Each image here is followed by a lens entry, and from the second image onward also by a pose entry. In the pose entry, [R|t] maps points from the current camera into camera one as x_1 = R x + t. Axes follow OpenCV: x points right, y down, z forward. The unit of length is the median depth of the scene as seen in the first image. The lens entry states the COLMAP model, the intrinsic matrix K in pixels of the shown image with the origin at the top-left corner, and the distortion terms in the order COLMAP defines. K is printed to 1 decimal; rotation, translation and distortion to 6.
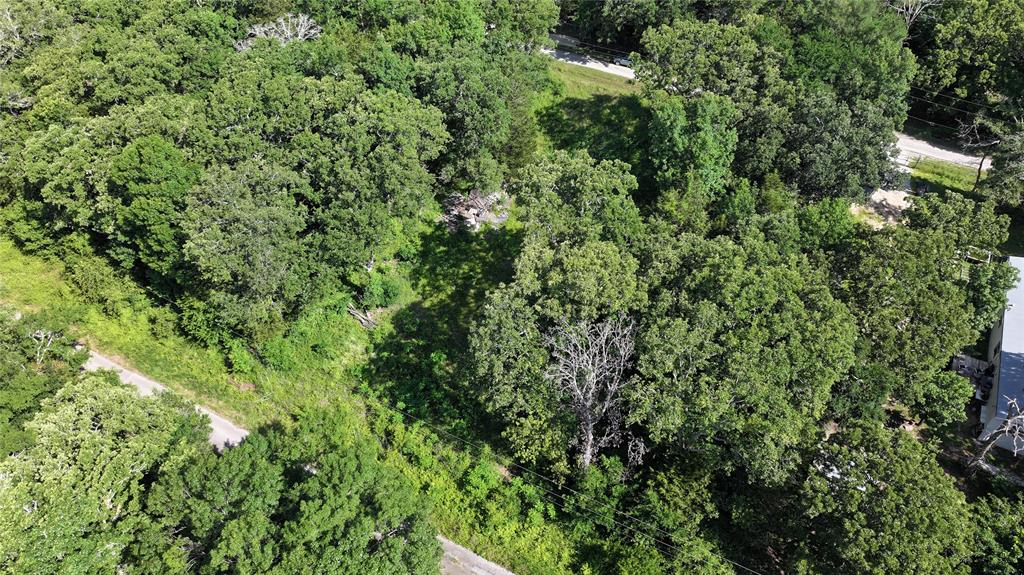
lens RADIAL K [[713.6, 0, 509.9], [0, 713.6, 286.9], [0, 0, 1]] dist [0.002511, 0.011638]
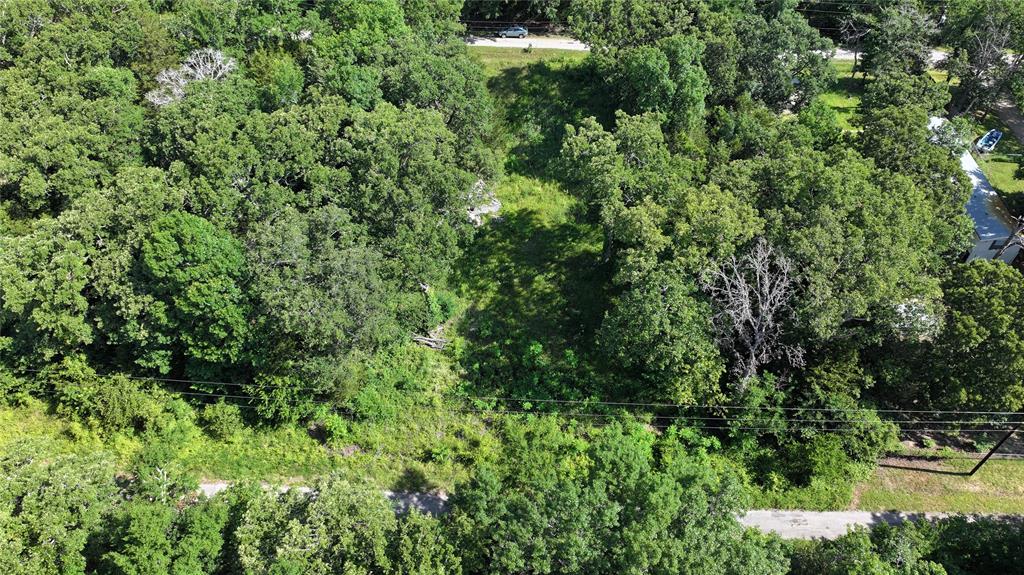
lens RADIAL K [[713.6, 0, 514.9], [0, 713.6, 287.8], [0, 0, 1]] dist [0.002511, 0.011638]
pose [[0.902972, -0.306292, 0.301375, -0.375739], [0.300107, 0.951490, 0.067842, -0.054856], [-0.307535, 0.029185, 0.951089, 0.058492]]
